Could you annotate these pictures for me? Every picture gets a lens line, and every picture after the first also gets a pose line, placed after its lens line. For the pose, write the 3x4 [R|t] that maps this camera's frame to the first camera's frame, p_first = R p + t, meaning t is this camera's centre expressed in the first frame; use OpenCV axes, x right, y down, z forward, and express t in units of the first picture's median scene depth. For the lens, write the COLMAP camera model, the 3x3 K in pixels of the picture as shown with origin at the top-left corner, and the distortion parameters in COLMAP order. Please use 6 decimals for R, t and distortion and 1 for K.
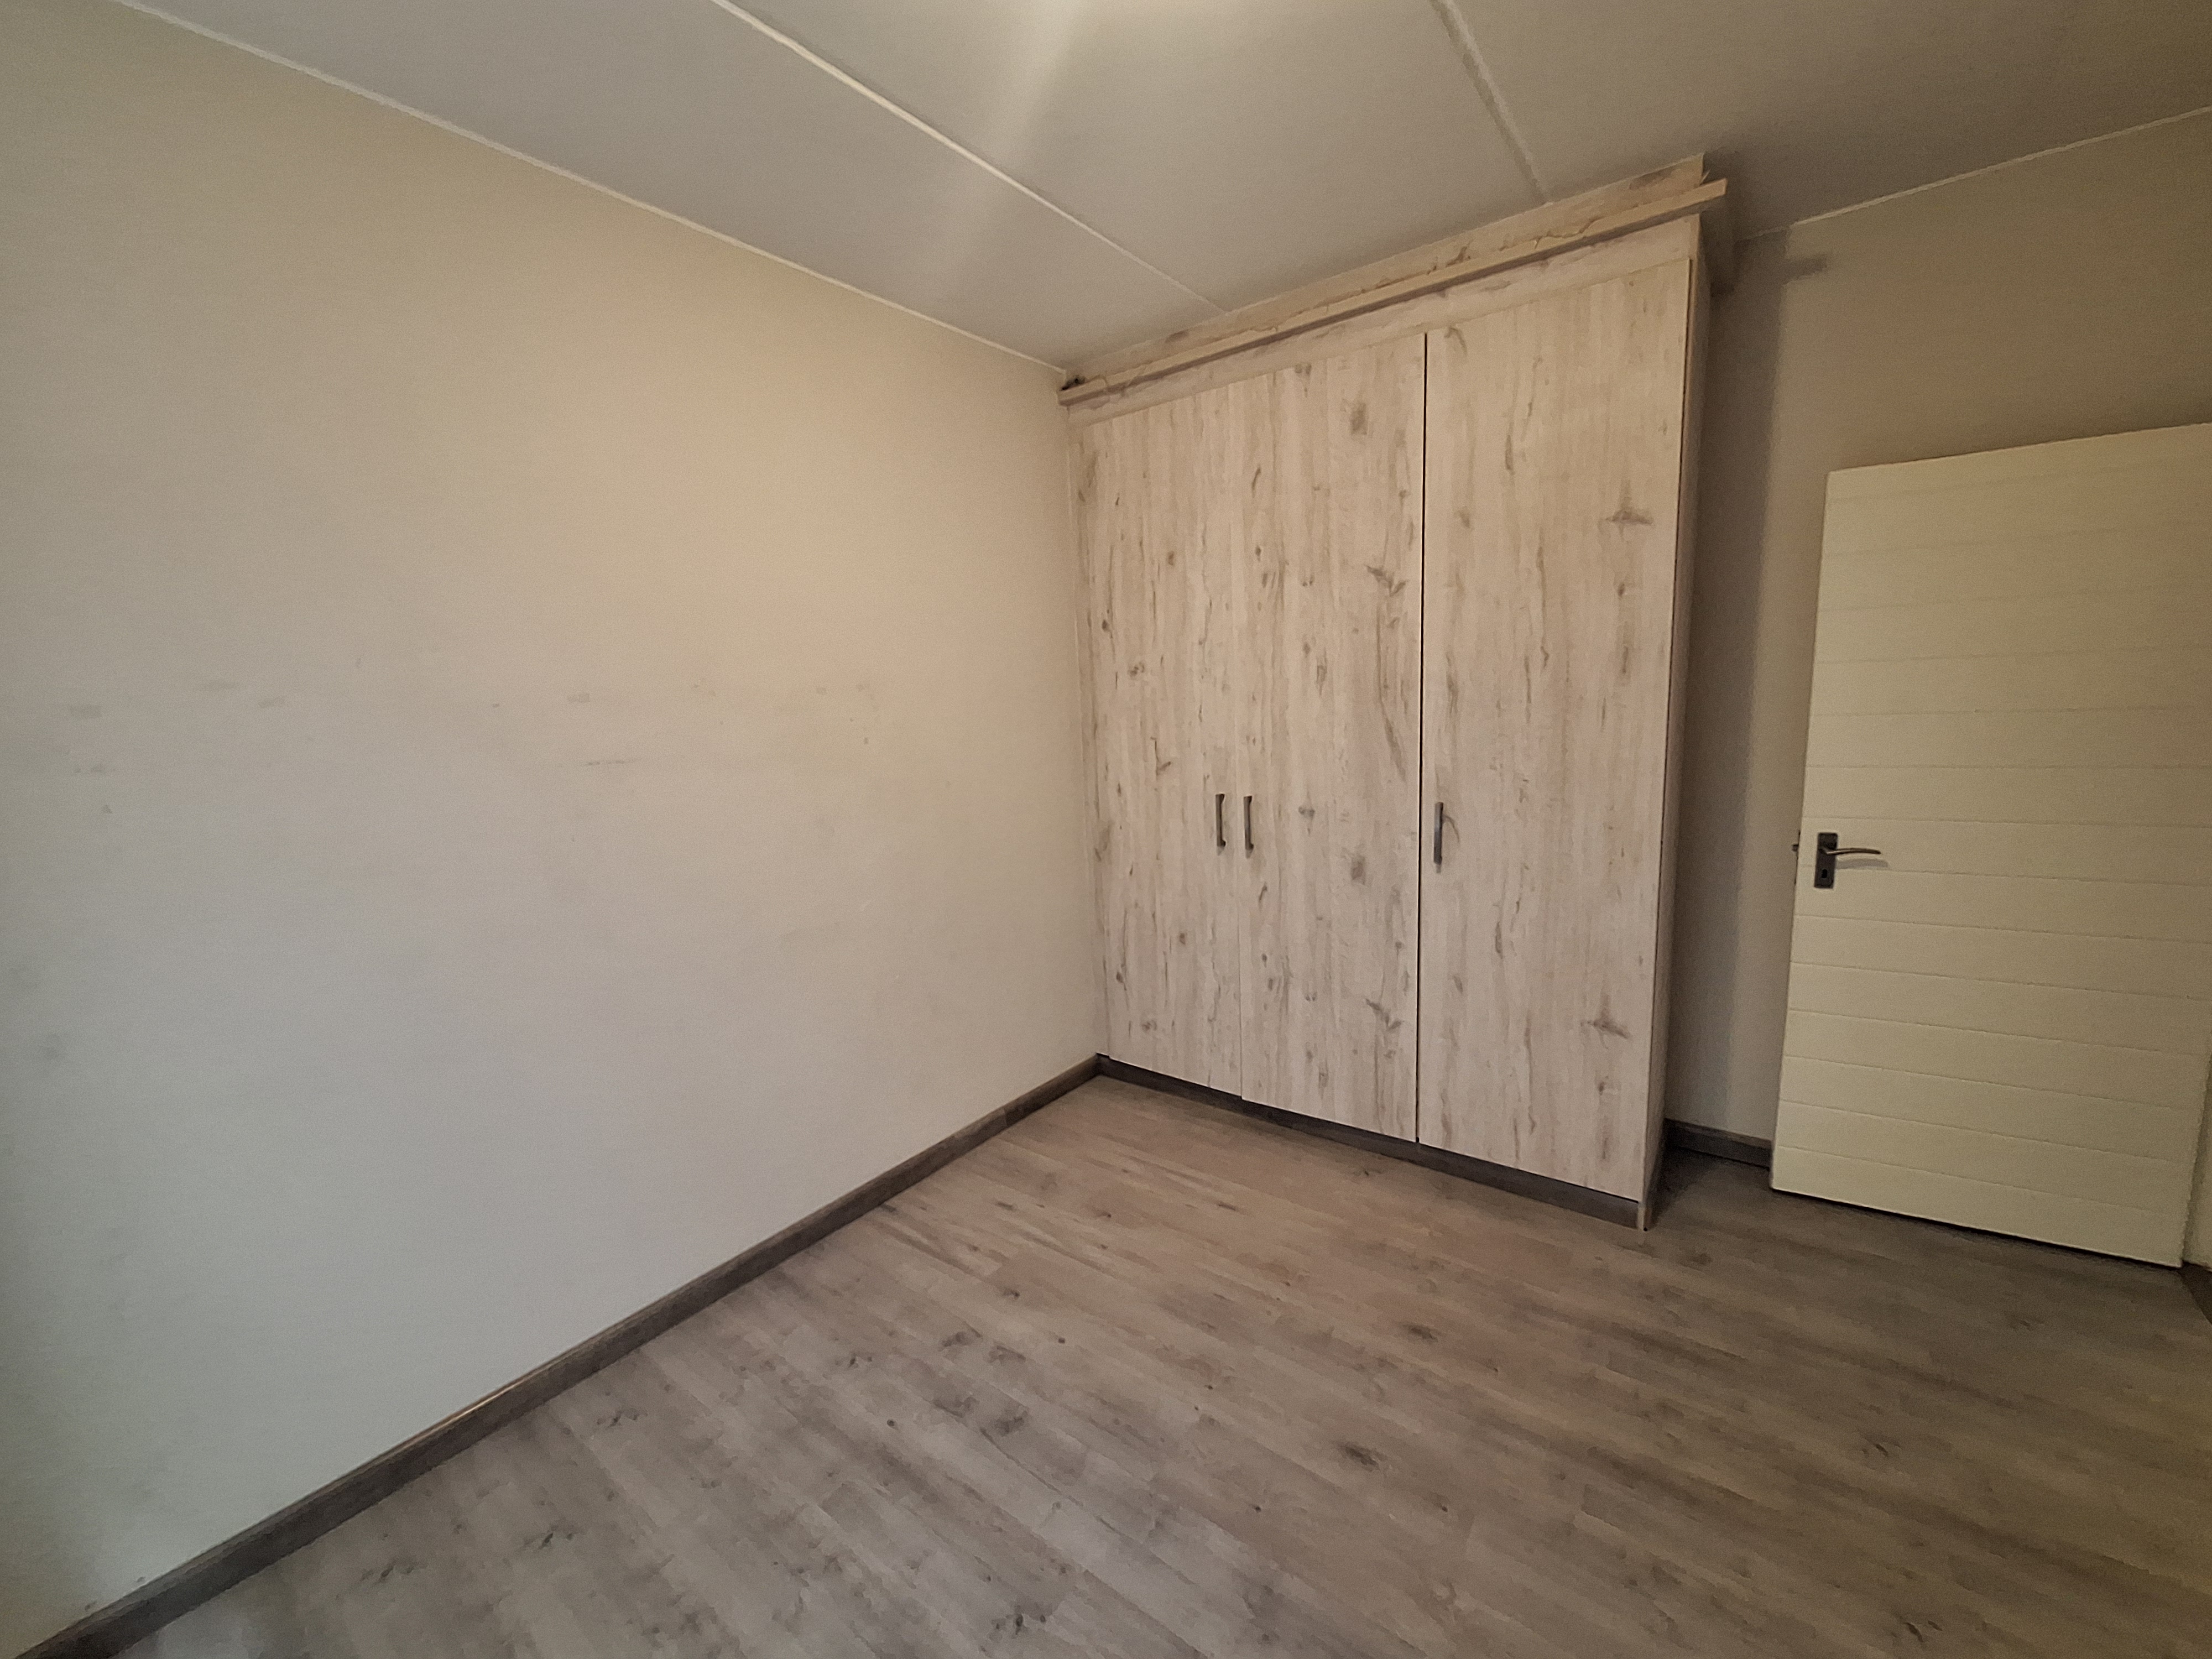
lens RADIAL K [[887.9, 0, 1108.0], [0, 887.9, 833.9], [0, 0, 1]] dist [-0.000867, -0.000066]
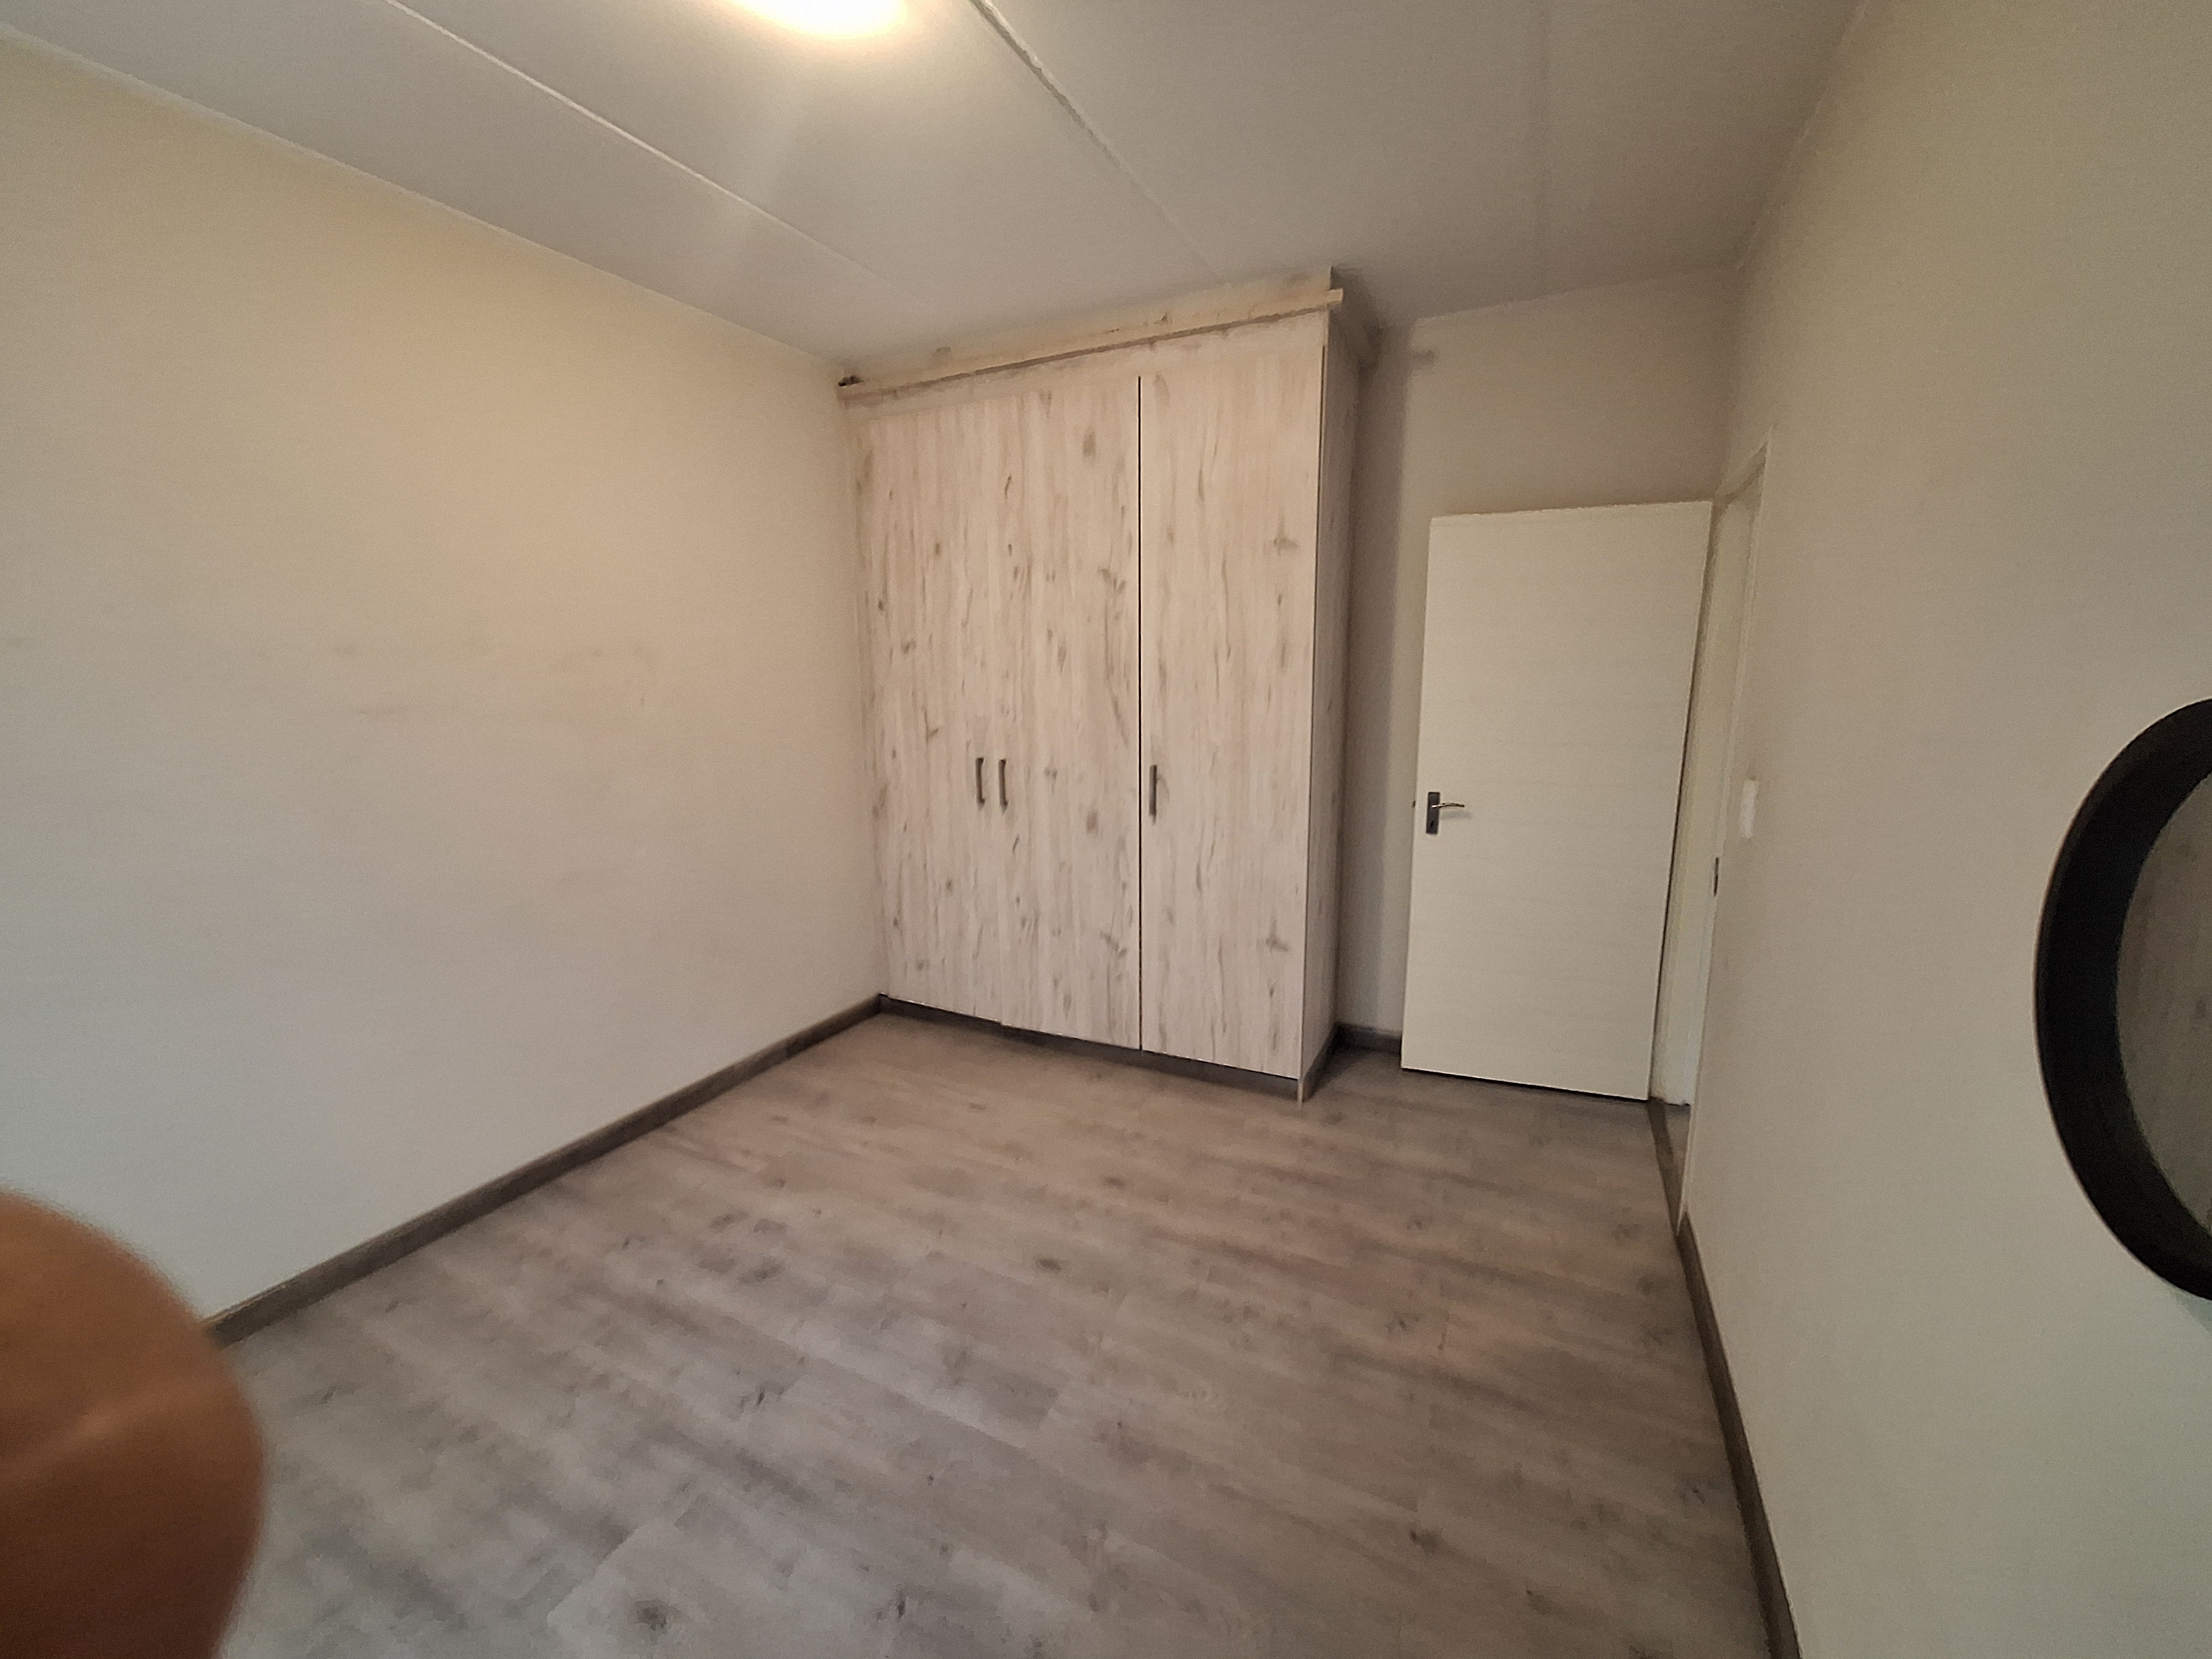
lens RADIAL K [[884.2, 0, 1111.1], [0, 884.2, 830.3], [0, 0, 1]] dist [-0.000431, -0.000051]
pose [[0.981132, 0.001255, 0.193333, 0.087358], [-0.004594, 0.999848, 0.016825, 0.034681], [-0.193282, -0.017396, 0.980989, -0.191000]]
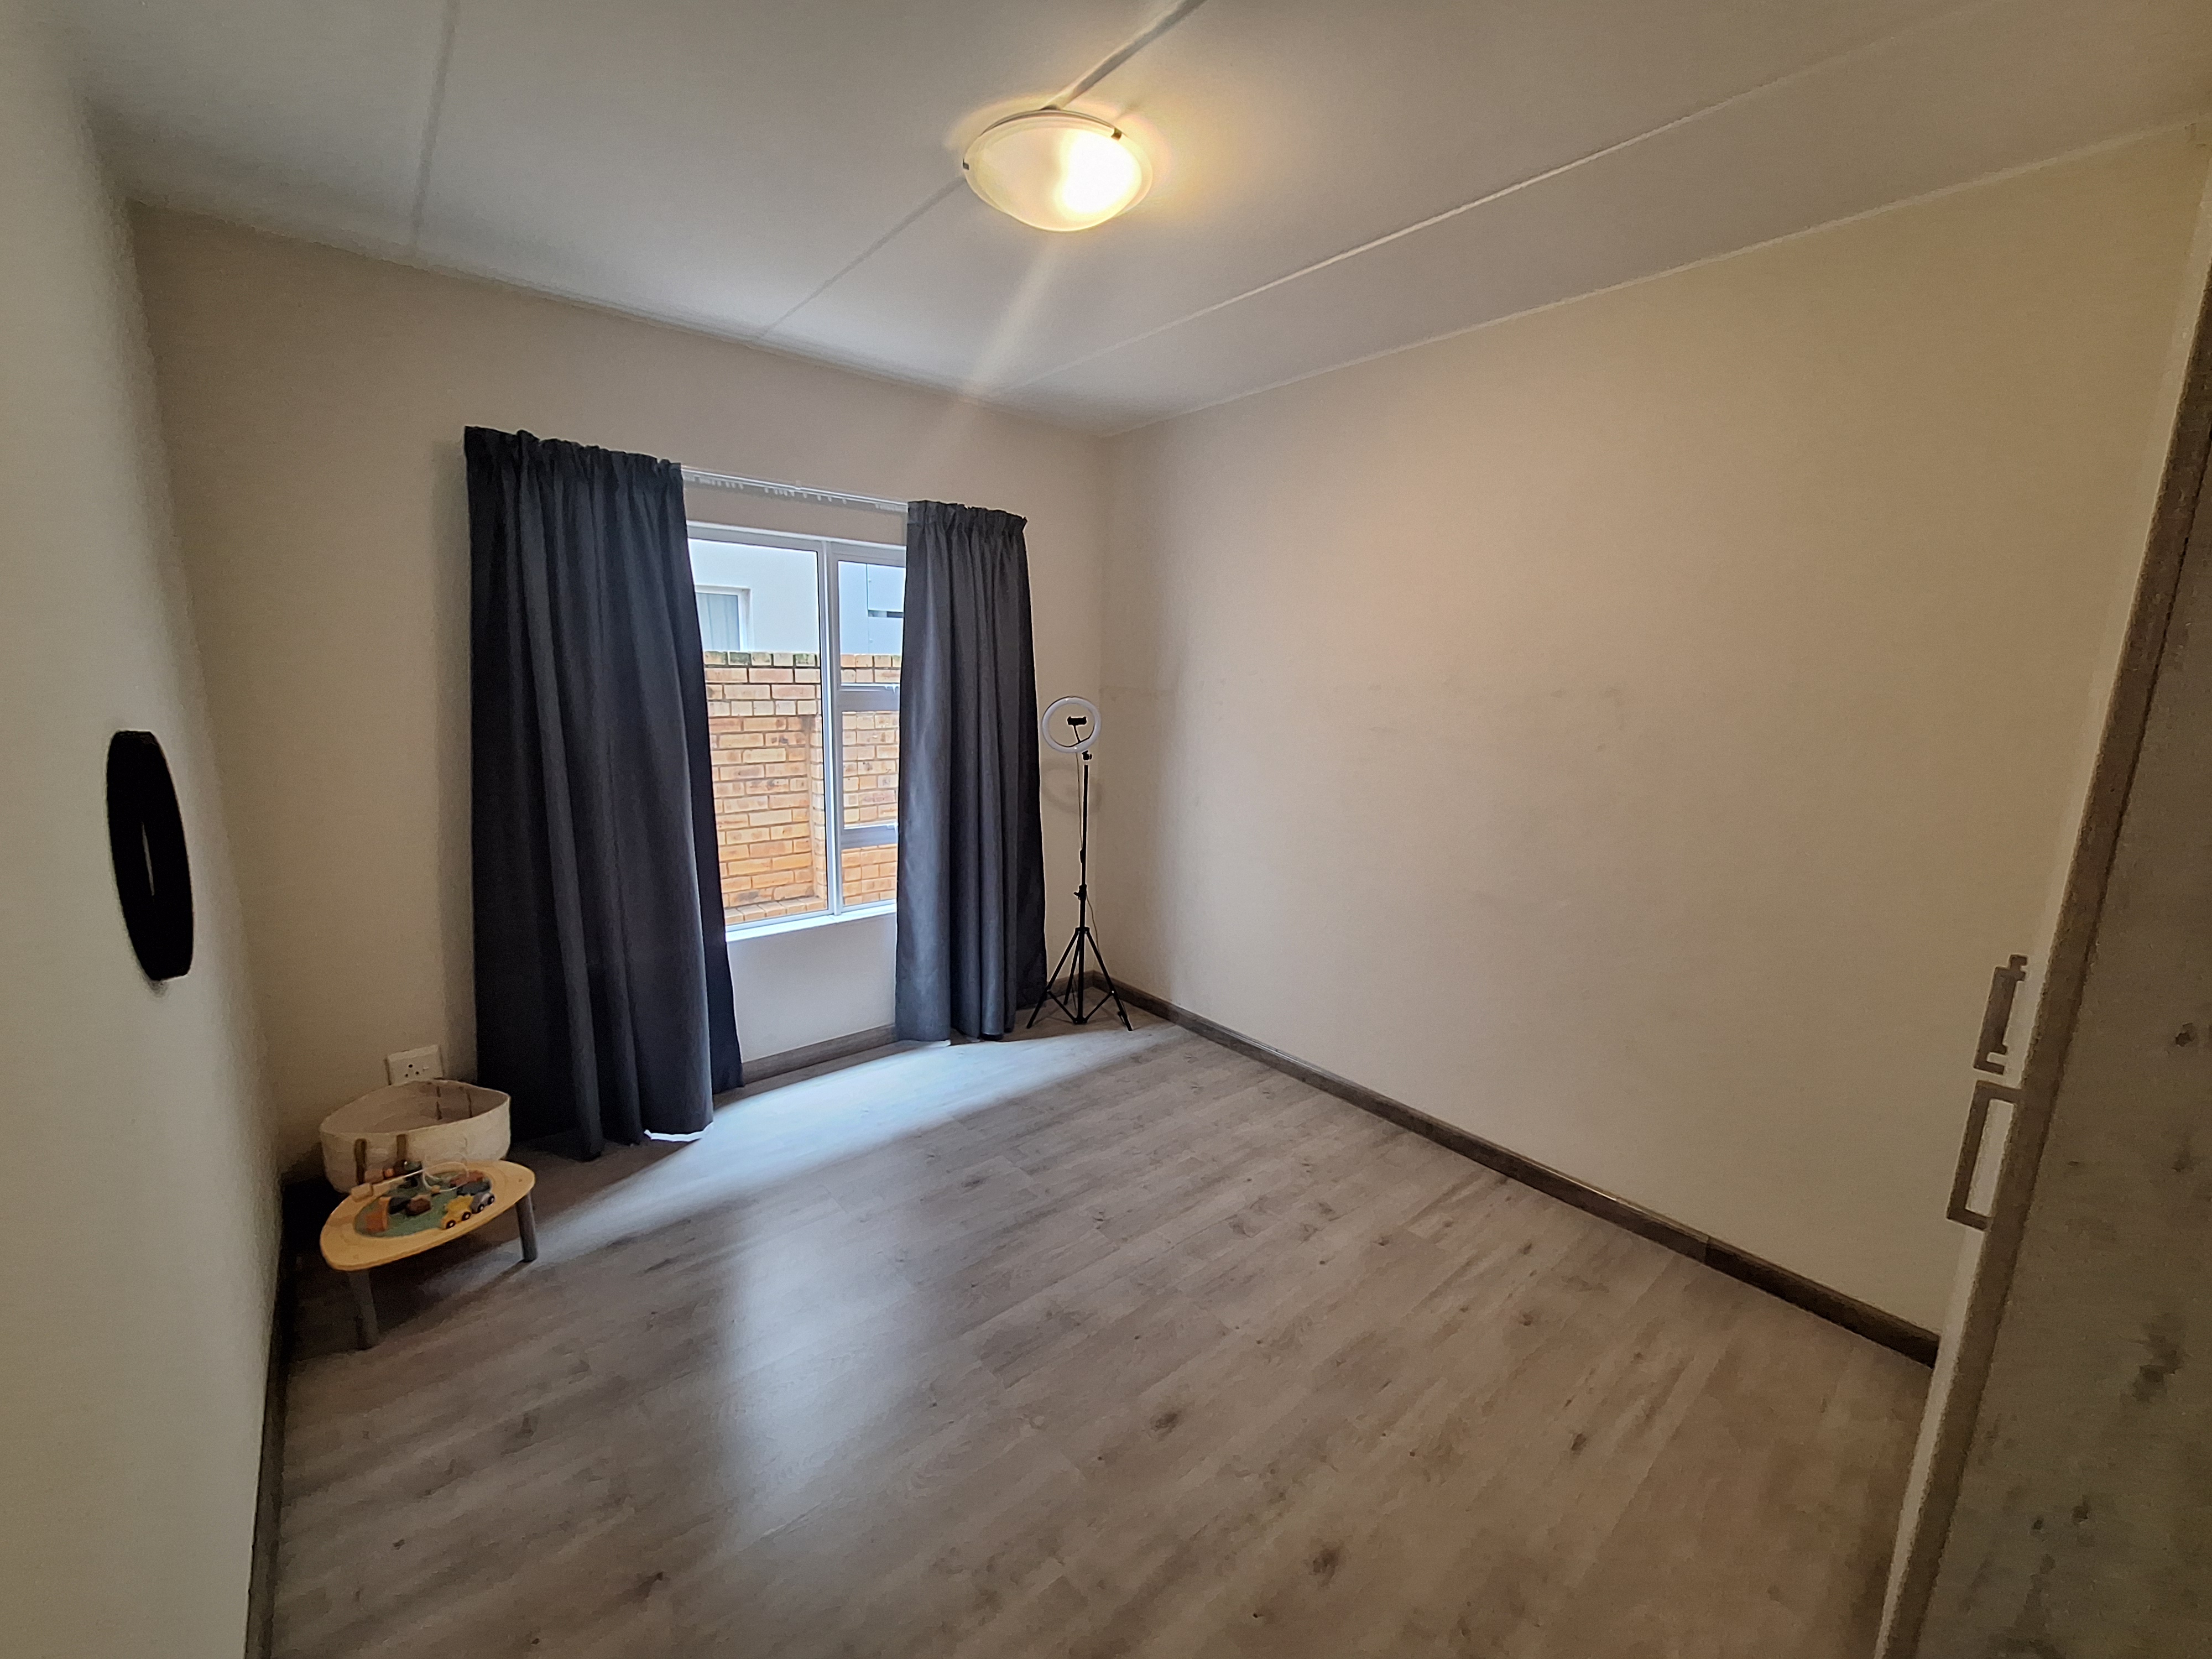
lens RADIAL K [[887.9, 0, 1108.0], [0, 887.9, 833.9], [0, 0, 1]] dist [-0.000867, -0.000066]
pose [[-0.214635, 0.224421, -0.950562, 0.852323], [-0.171069, 0.949561, 0.262812, -0.189197], [0.961596, 0.219020, -0.165417, 0.690102]]
